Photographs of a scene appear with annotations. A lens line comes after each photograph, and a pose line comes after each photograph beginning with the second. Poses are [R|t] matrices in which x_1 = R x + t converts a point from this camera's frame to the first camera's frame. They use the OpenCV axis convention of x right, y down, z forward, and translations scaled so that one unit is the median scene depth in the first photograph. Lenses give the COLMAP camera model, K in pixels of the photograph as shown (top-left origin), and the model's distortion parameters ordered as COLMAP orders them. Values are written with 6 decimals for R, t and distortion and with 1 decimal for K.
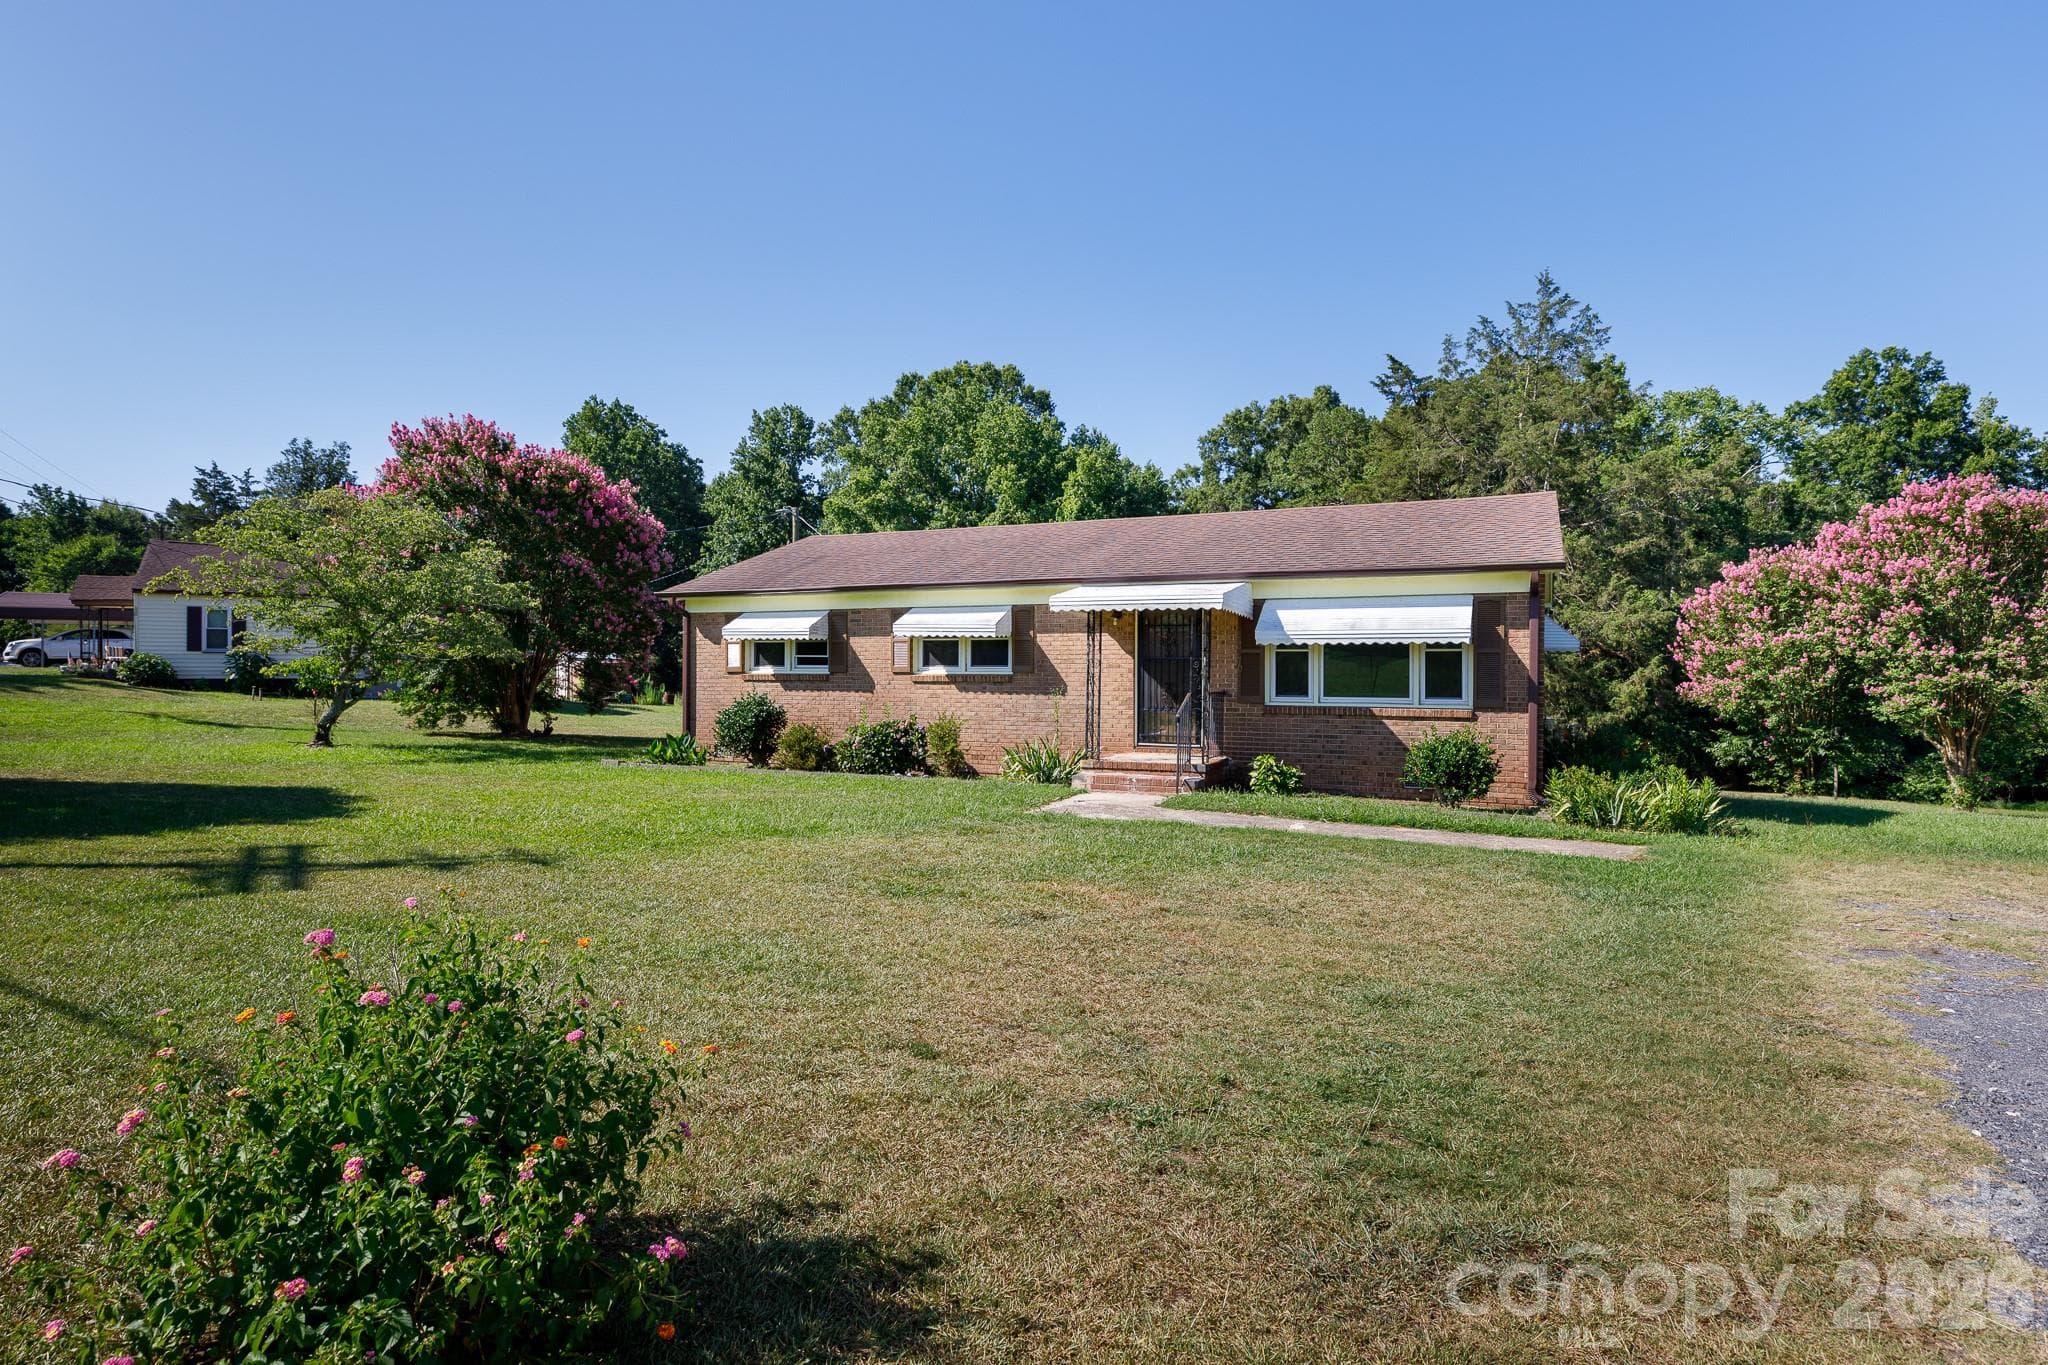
lens RADIAL K [[1180.7, 0, 988.7], [0, 1180.7, 654.1], [0, 0, 1]] dist [0.002916, -0.000875]
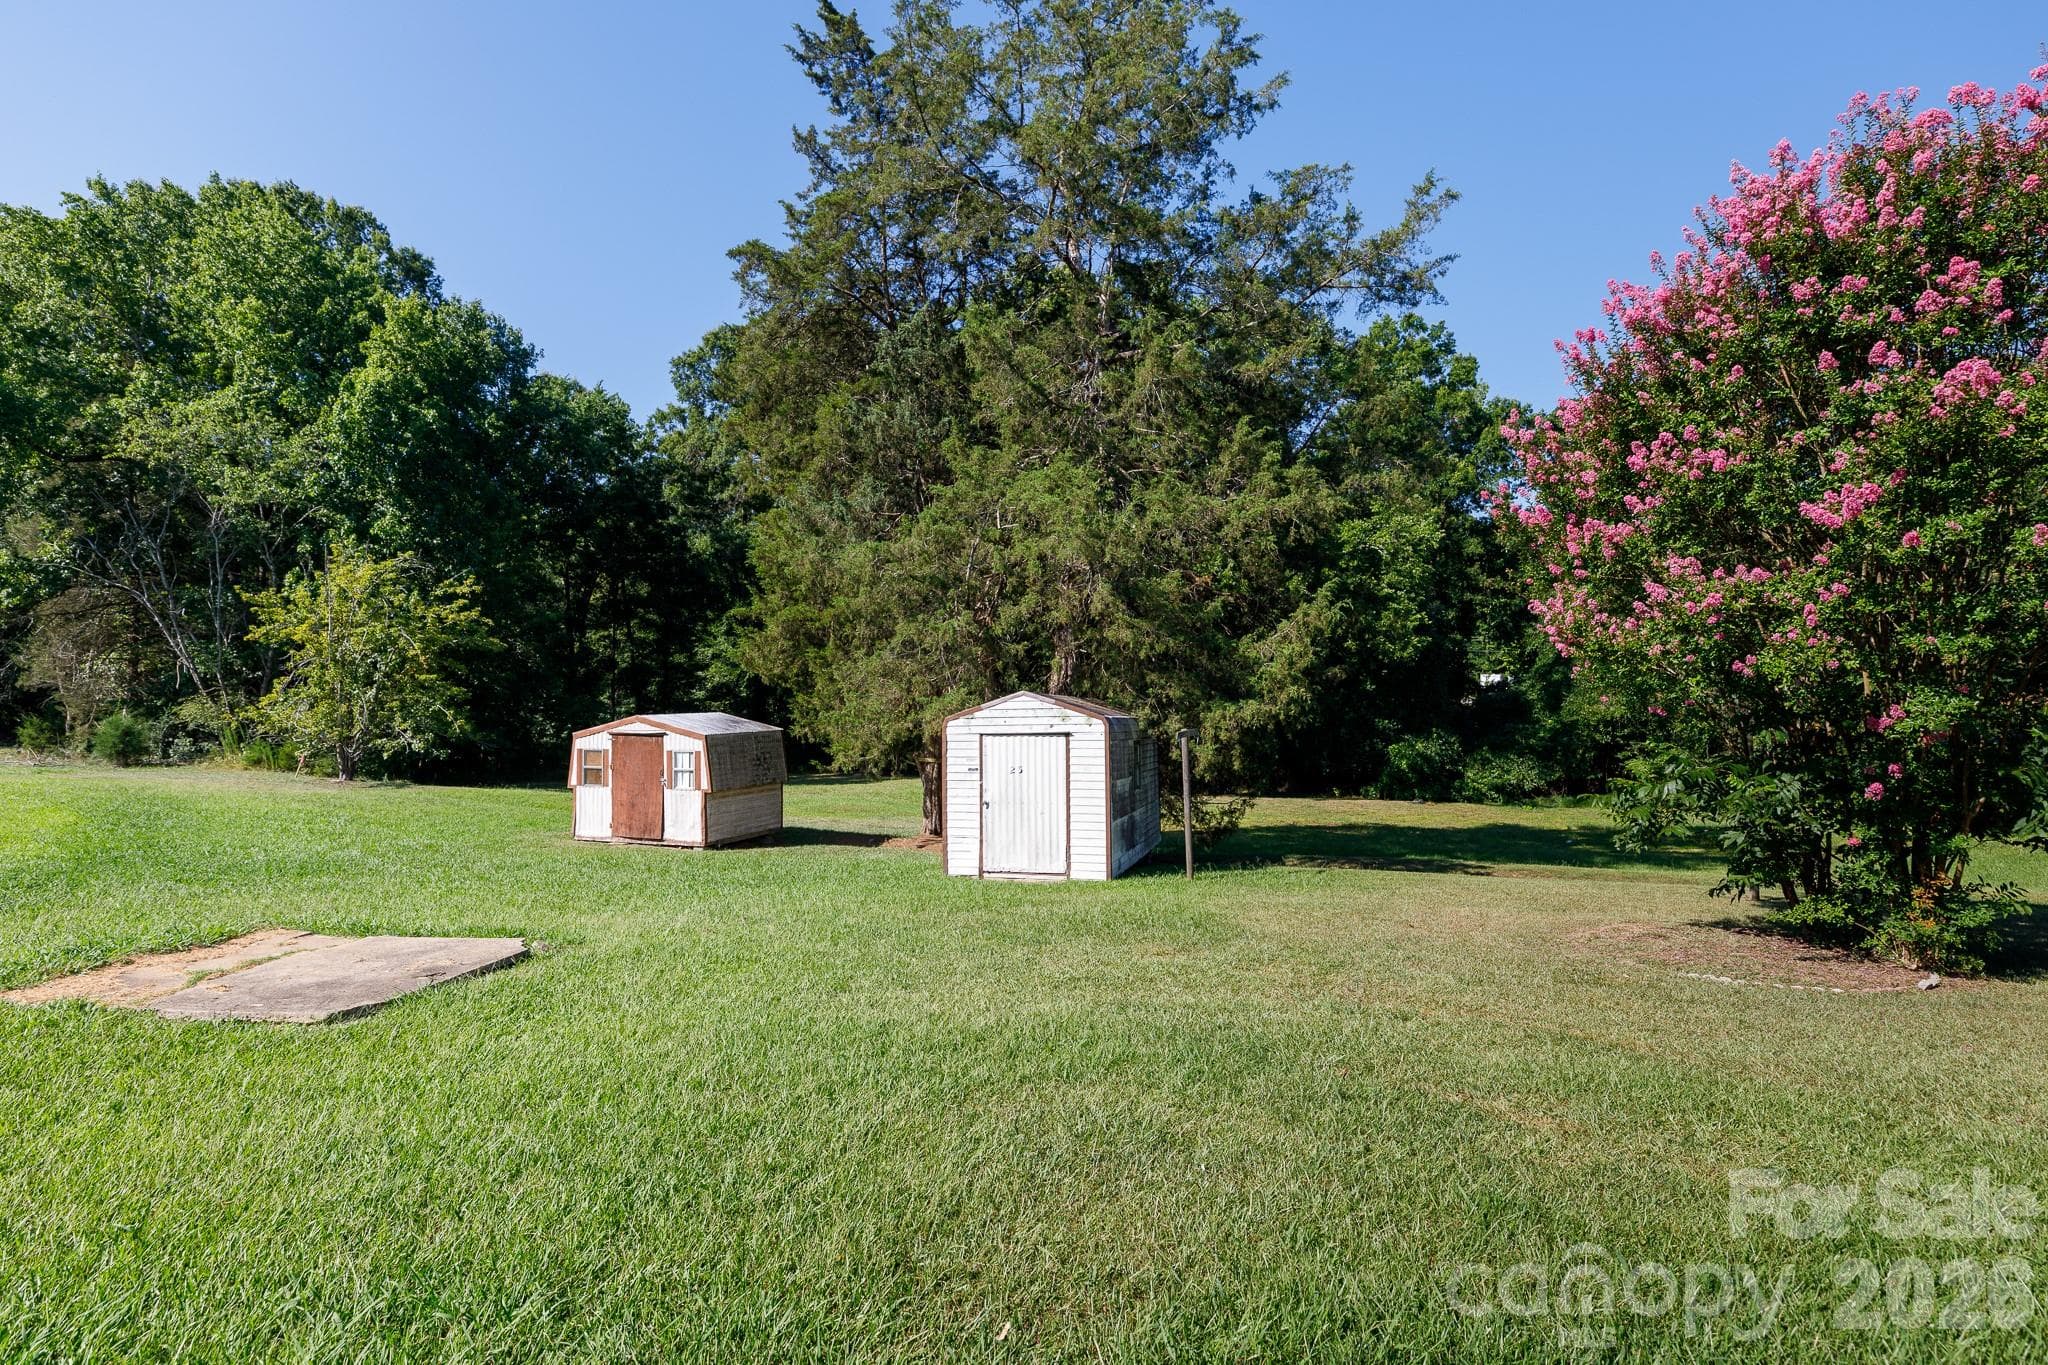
lens RADIAL K [[1107.3, 0, 1035.0], [0, 1107.3, 671.5], [0, 0, 1]] dist [0.002196, 0.000412]
pose [[0.918501, -0.011876, 0.395241, 0.282383], [0.007908, 0.999901, 0.011666, 0.032425], [-0.395340, -0.007590, 0.918503, 0.644049]]
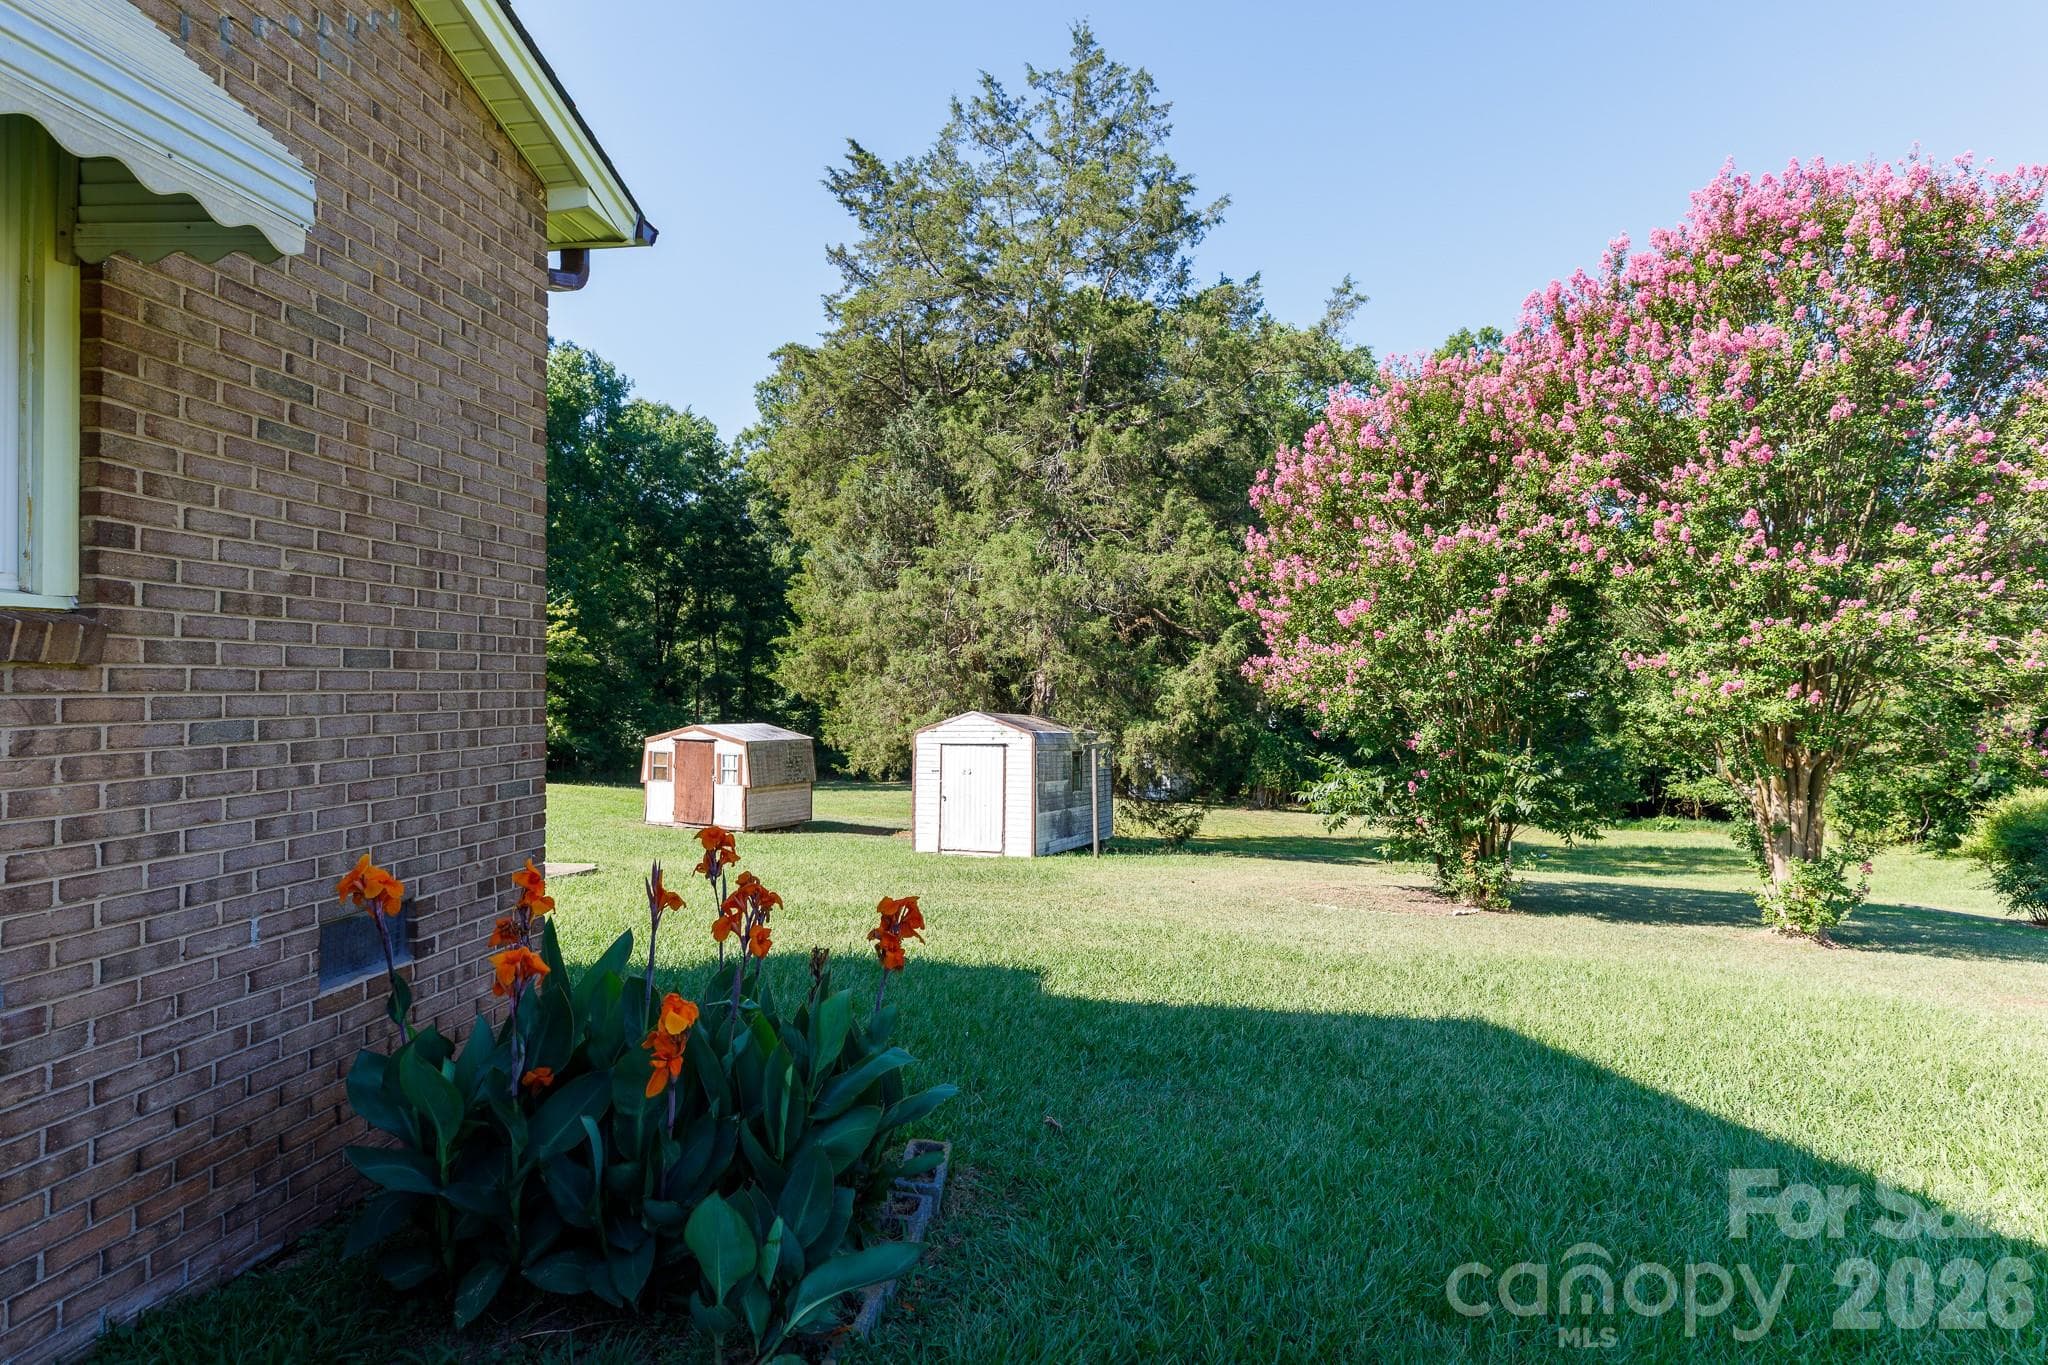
lens RADIAL K [[1180.7, 0, 1026.8], [0, 1180.7, 670.9], [0, 0, 1]] dist [0.002916, -0.000875]
pose [[0.953767, 0.001397, 0.300544, 0.294022], [-0.002277, 0.999994, 0.002579, 0.023485], [-0.300539, -0.003144, 0.953764, 0.473255]]
